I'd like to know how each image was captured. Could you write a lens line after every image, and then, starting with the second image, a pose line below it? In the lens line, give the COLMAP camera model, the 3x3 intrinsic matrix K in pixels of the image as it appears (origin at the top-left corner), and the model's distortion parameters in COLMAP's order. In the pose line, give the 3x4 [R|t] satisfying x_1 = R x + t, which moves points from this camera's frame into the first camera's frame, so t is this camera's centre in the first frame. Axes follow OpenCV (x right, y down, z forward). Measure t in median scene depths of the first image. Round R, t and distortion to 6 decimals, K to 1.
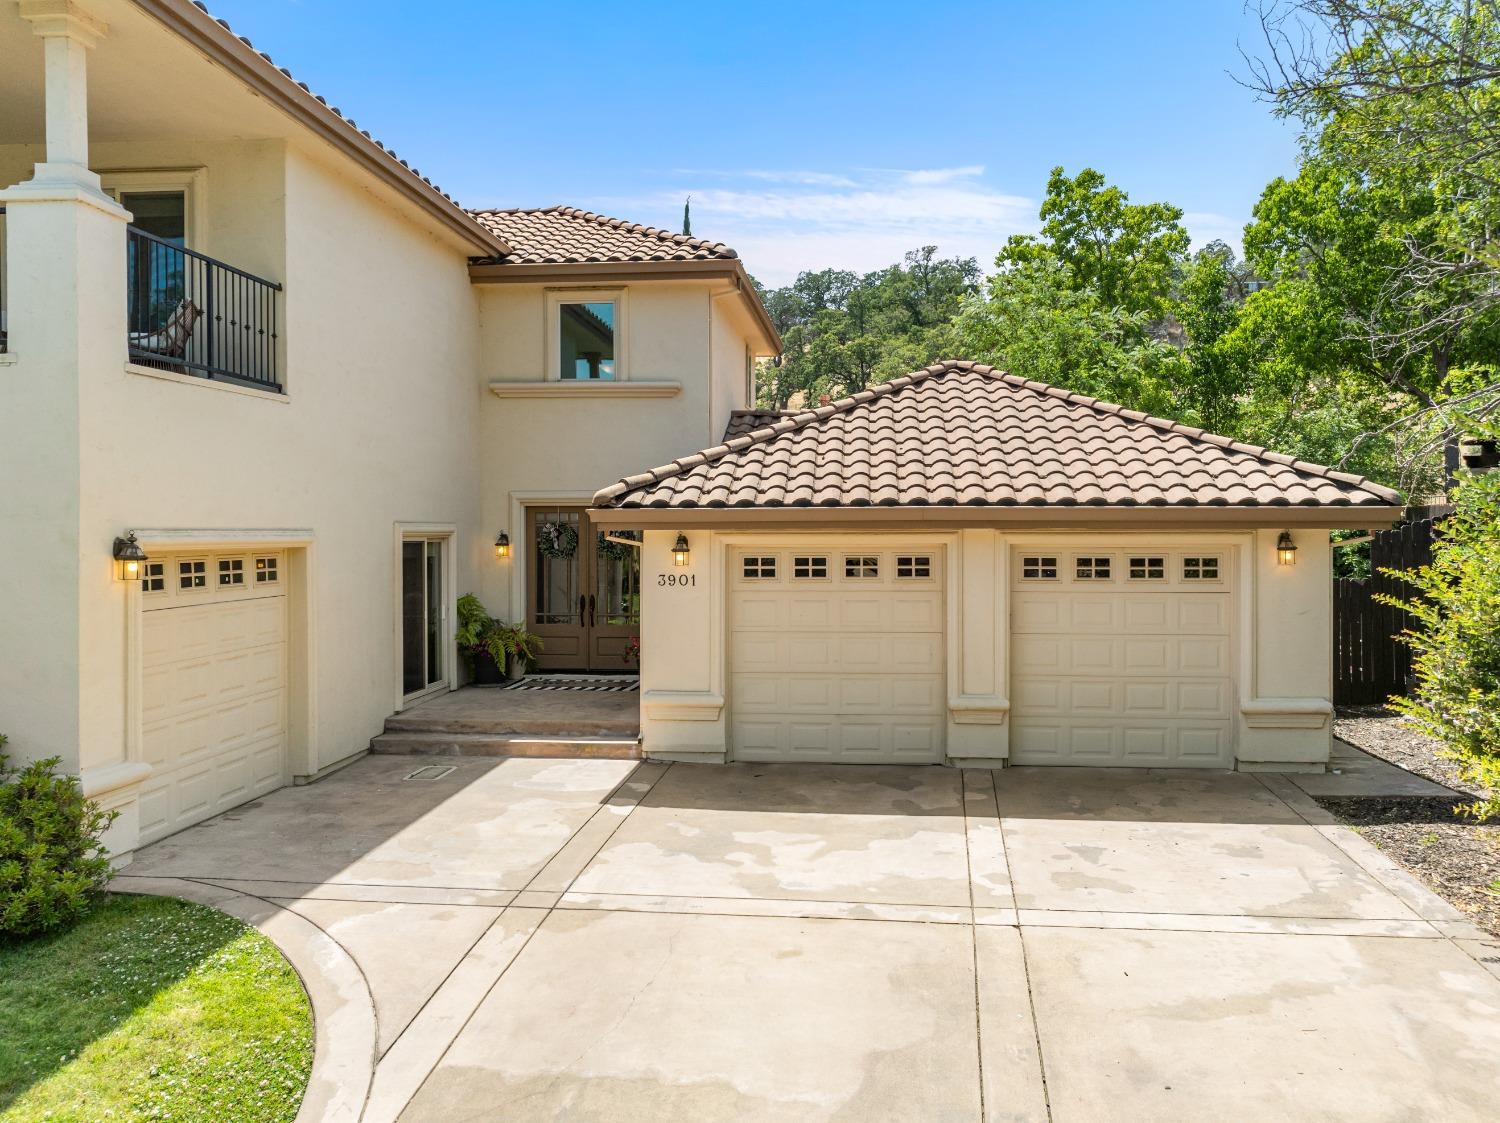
lens RADIAL K [[1073.4, 0, 793.8], [0, 1073.4, 544.8], [0, 0, 1]] dist [0.021157, -0.003304]
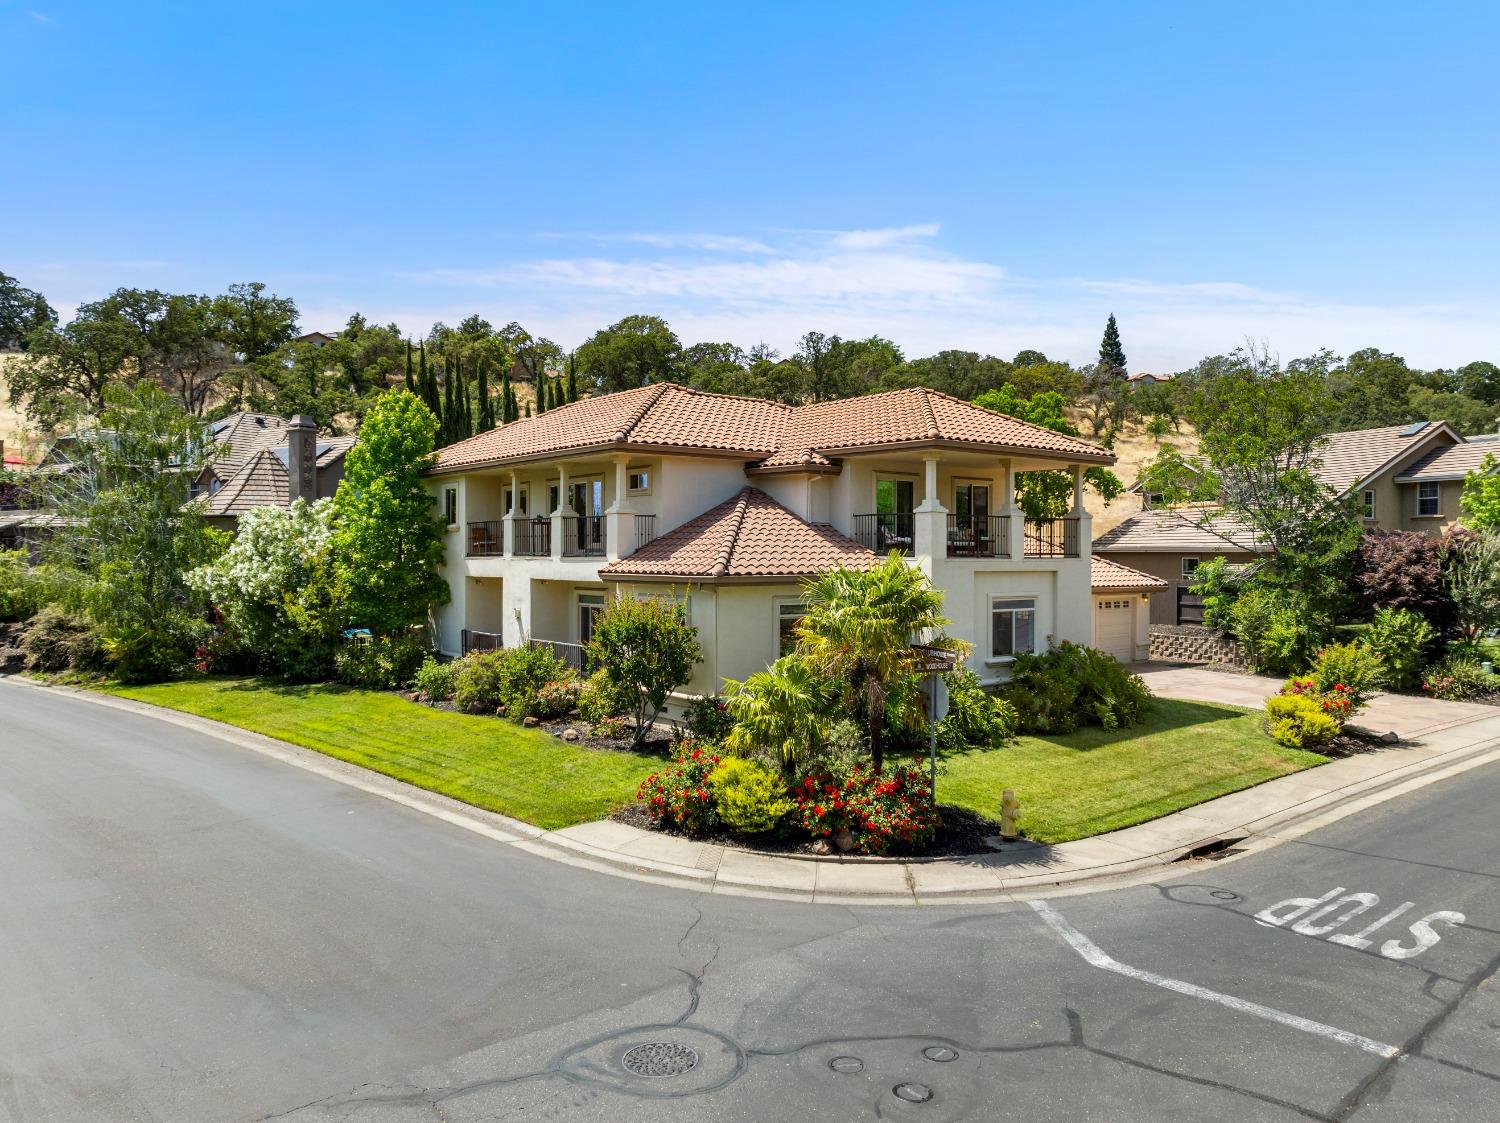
lens RADIAL K [[1050.1, 0, 753.3], [0, 1050.1, 564.3], [0, 0, 1]] dist [0.005609, -0.000849]
pose [[0.724514, -0.001677, 0.689258, -2.671503], [0.002797, 0.999996, -0.000507, -0.102449], [-0.689255, 0.002295, 0.724516, -0.574320]]
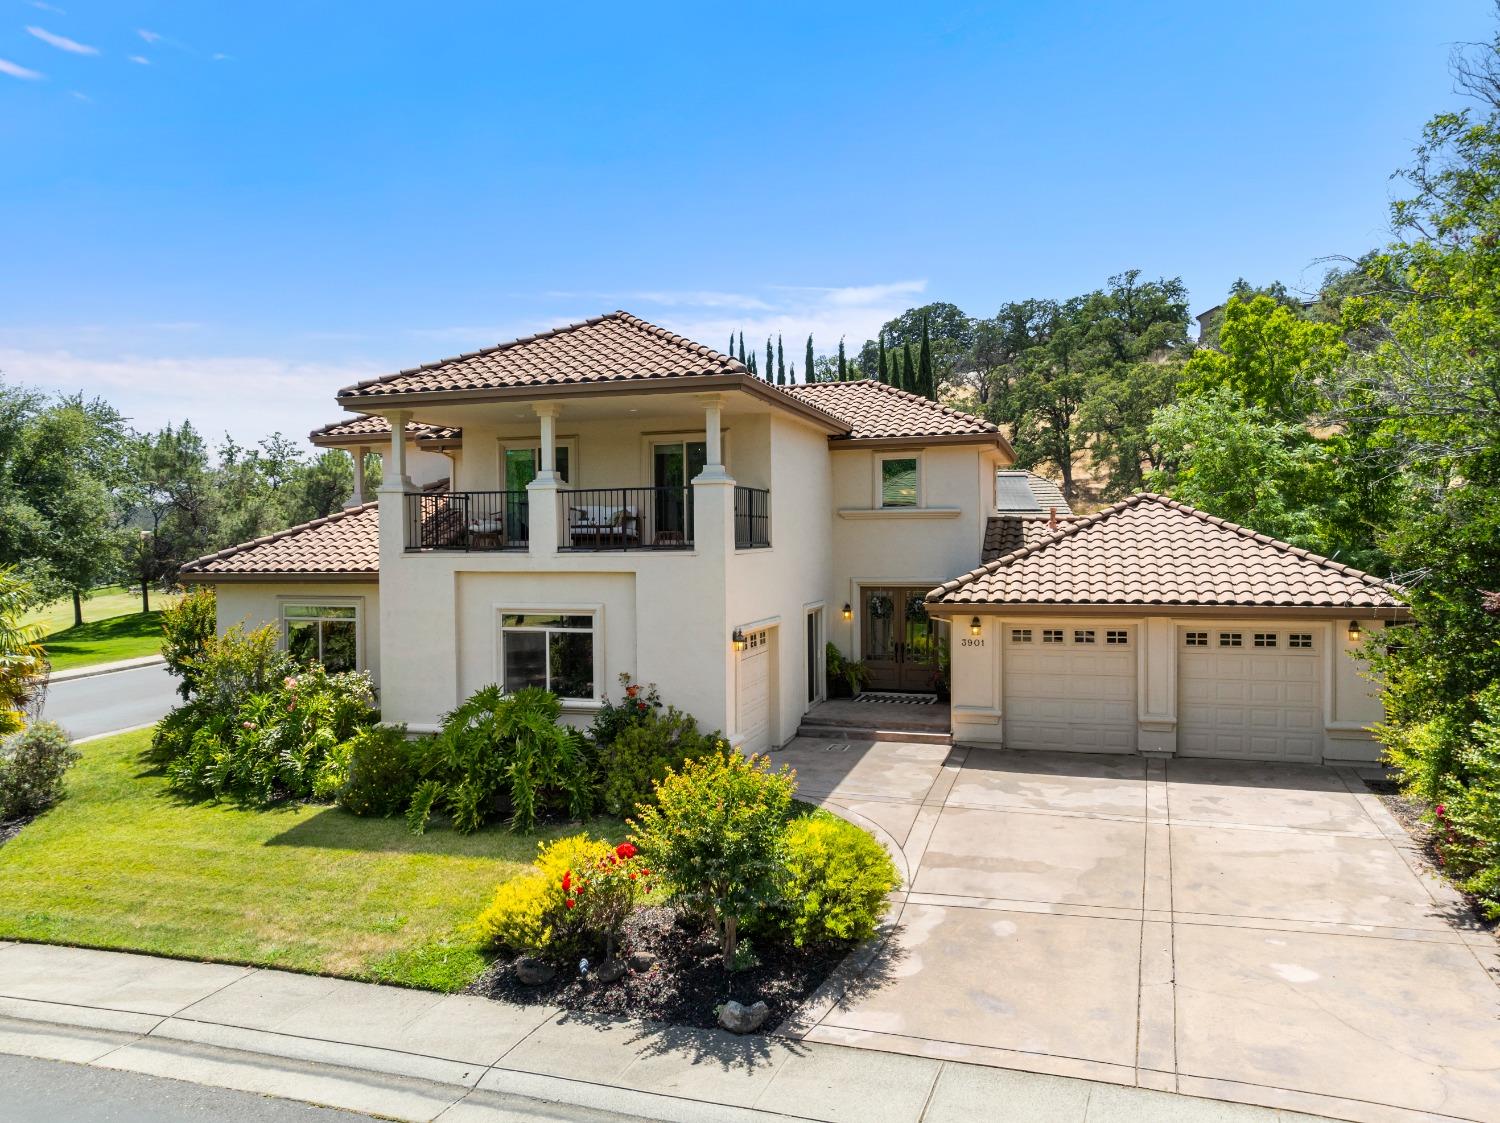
lens RADIAL K [[1050.1, 0, 753.3], [0, 1050.1, 564.3], [0, 0, 1]] dist [0.005609, -0.000849]
pose [[0.975497, -0.002056, -0.220005, -0.080642], [0.004344, 0.999941, 0.009916, -0.111000], [0.219972, -0.010628, 0.975448, -0.723476]]
